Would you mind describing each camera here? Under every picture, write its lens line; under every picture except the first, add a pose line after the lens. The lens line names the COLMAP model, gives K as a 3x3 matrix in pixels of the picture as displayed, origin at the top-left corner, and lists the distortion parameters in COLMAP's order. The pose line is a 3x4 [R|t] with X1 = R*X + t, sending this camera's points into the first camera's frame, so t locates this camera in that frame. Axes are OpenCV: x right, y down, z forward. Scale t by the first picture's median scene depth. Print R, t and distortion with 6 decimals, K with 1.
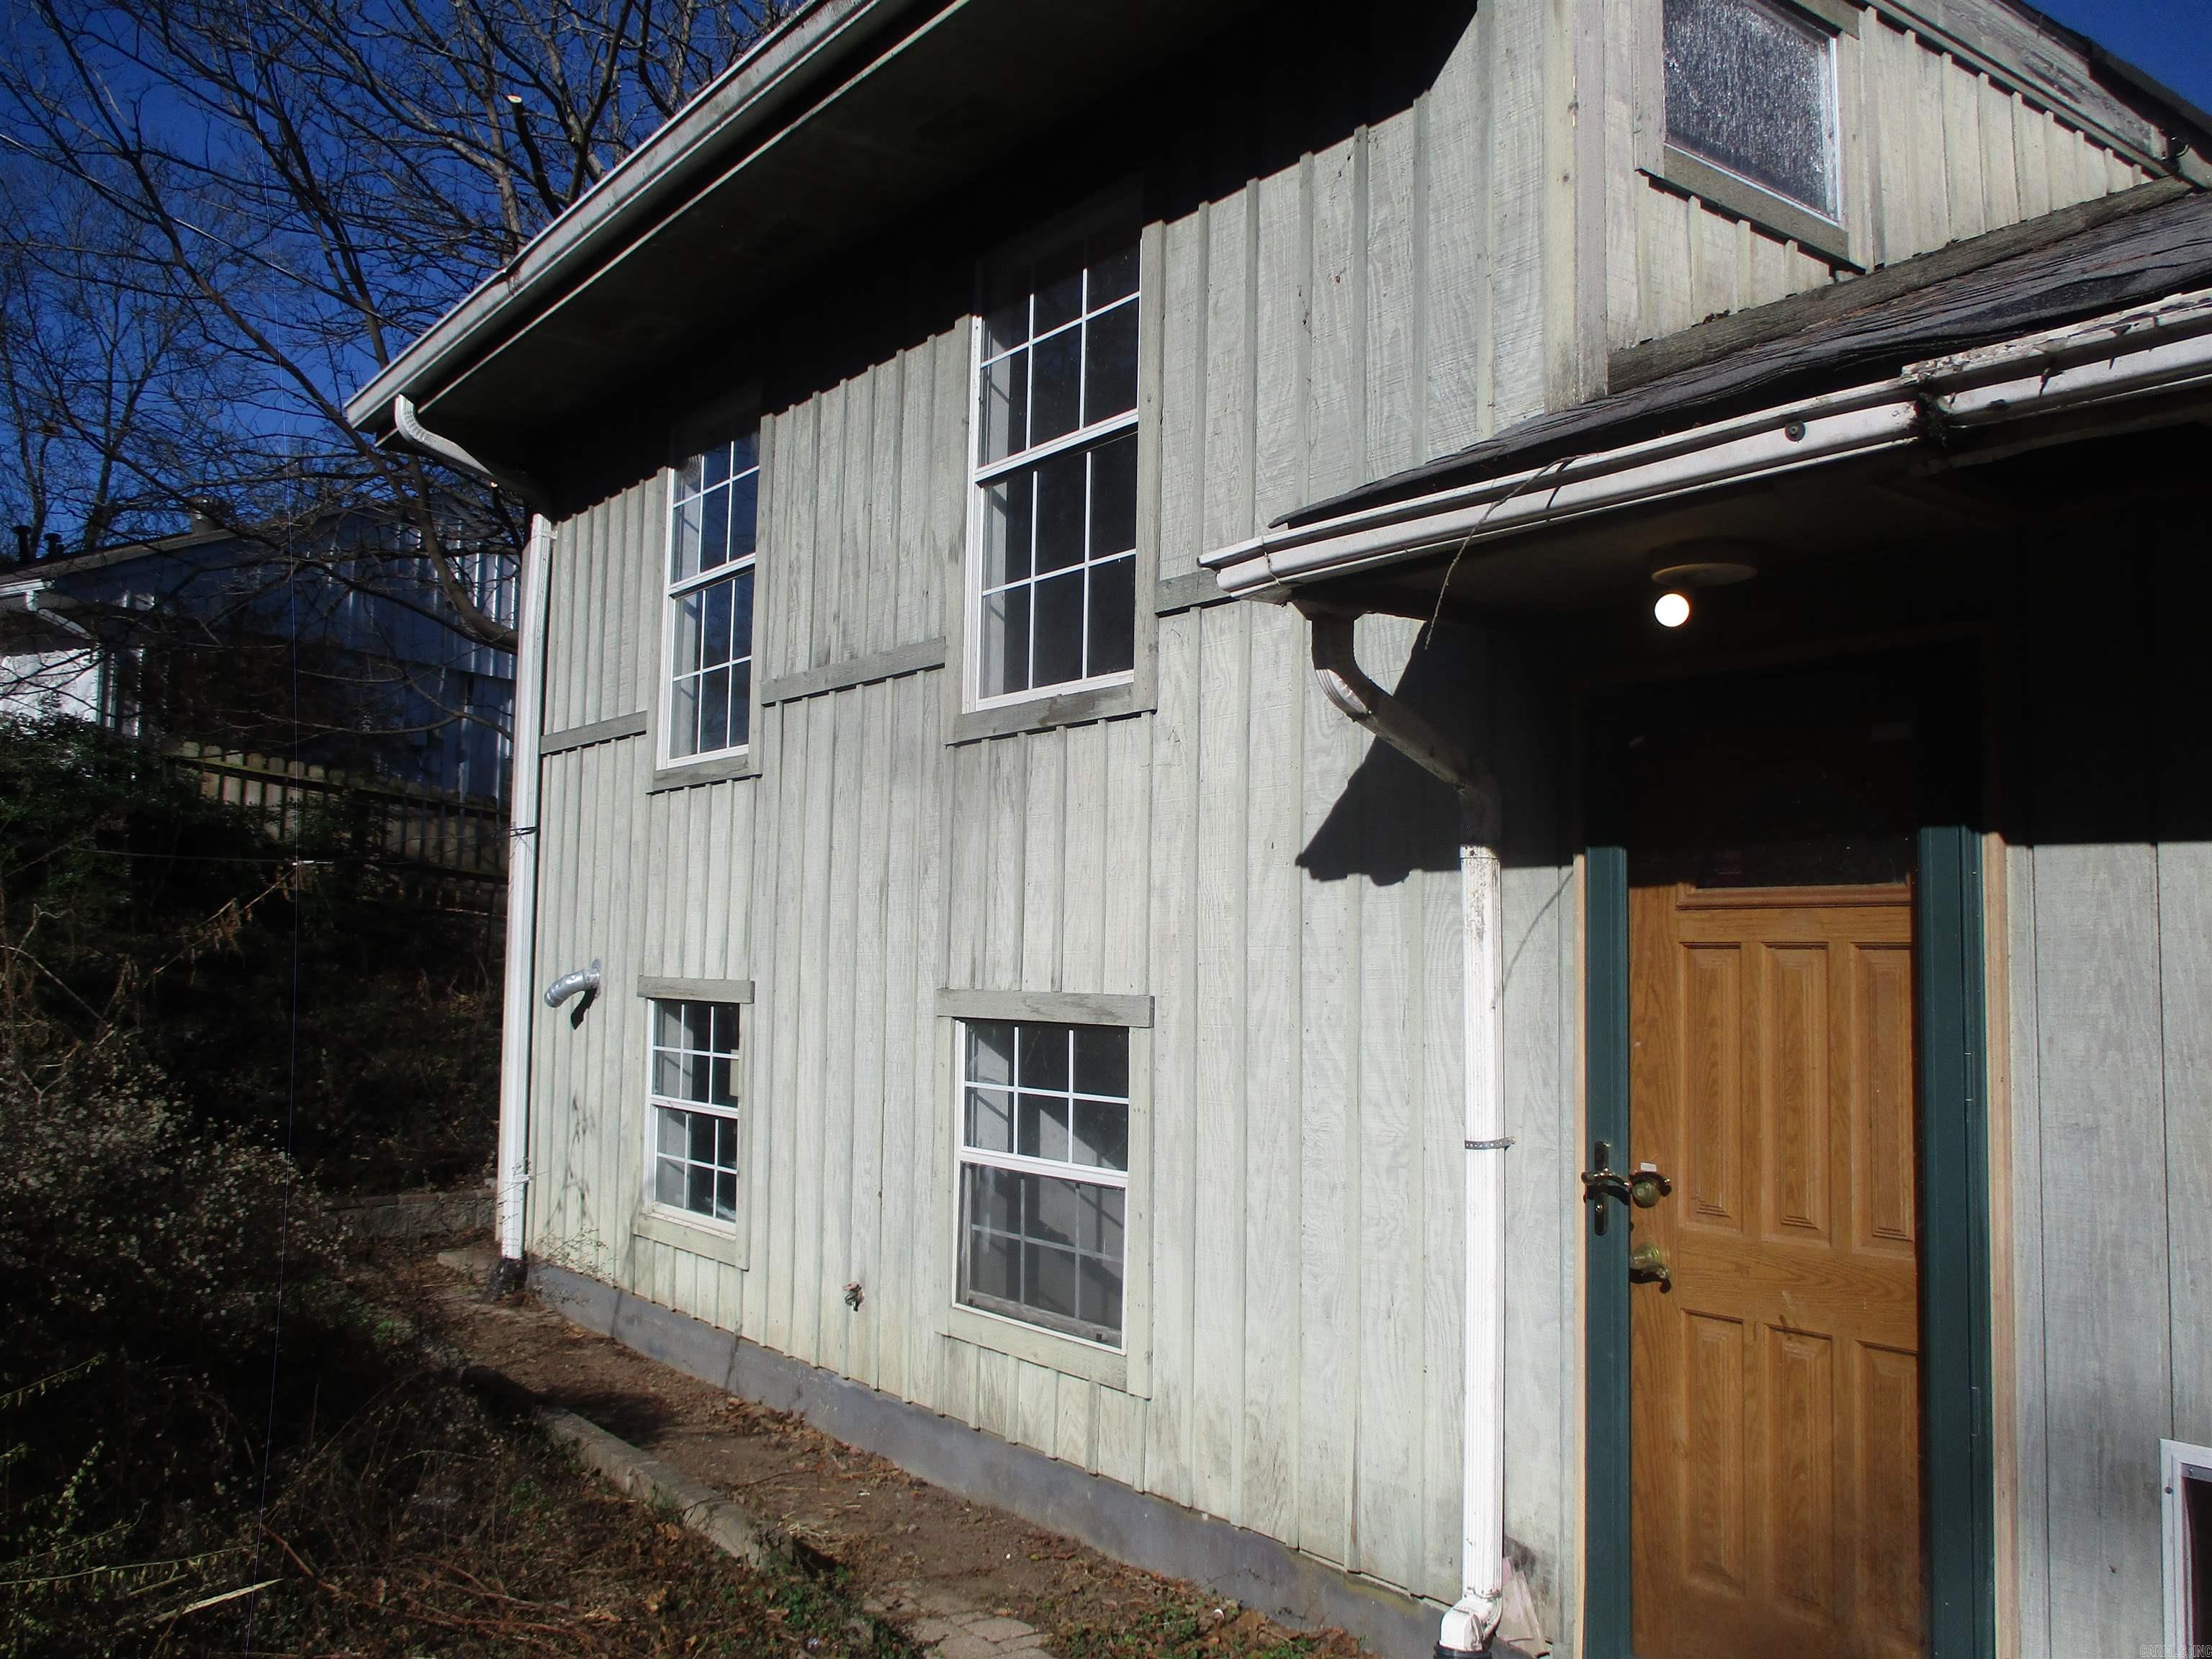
lens RADIAL K [[1855.8, 0, 1108.2], [0, 1855.8, 826.1], [0, 0, 1]] dist [-0.030968, 0.003758]
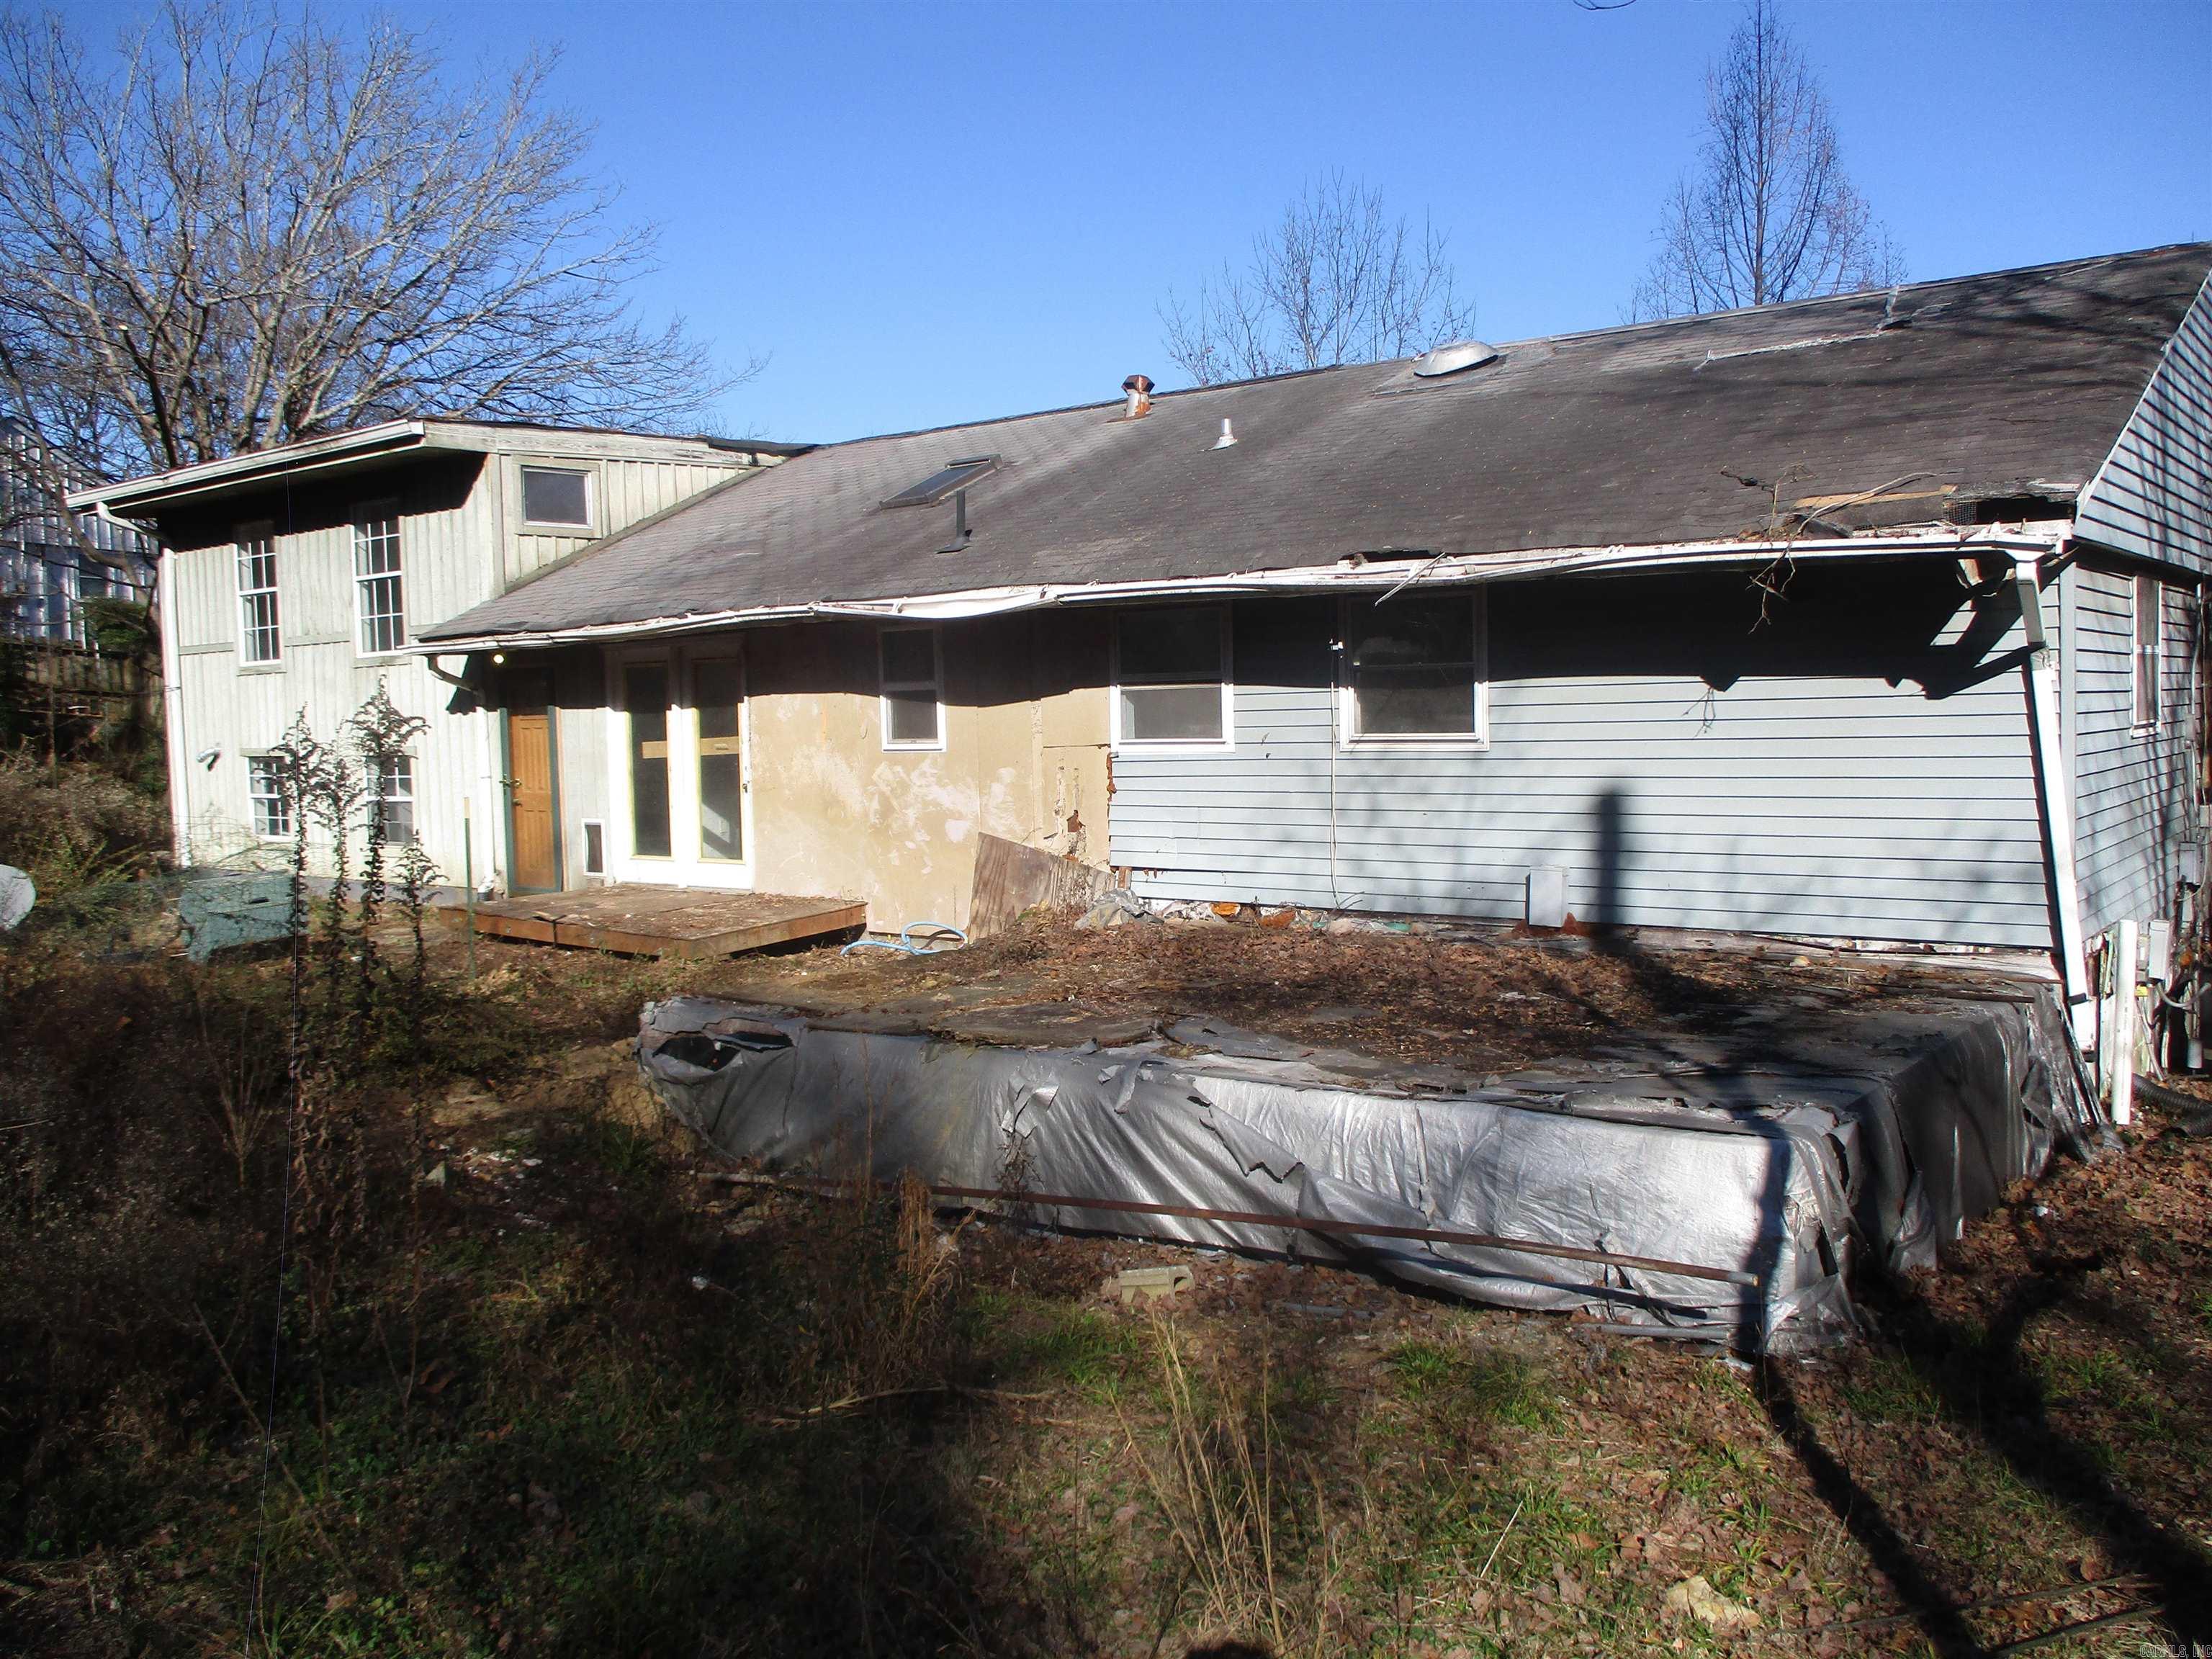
lens RADIAL K [[1855.8, 0, 1102.5], [0, 1855.8, 831.8], [0, 0, 1]] dist [-0.030968, 0.003758]
pose [[0.969346, -0.059731, 0.238330, 0.364545], [0.025123, 0.989011, 0.145689, -0.185273], [-0.244413, -0.135235, 0.960195, -2.225712]]
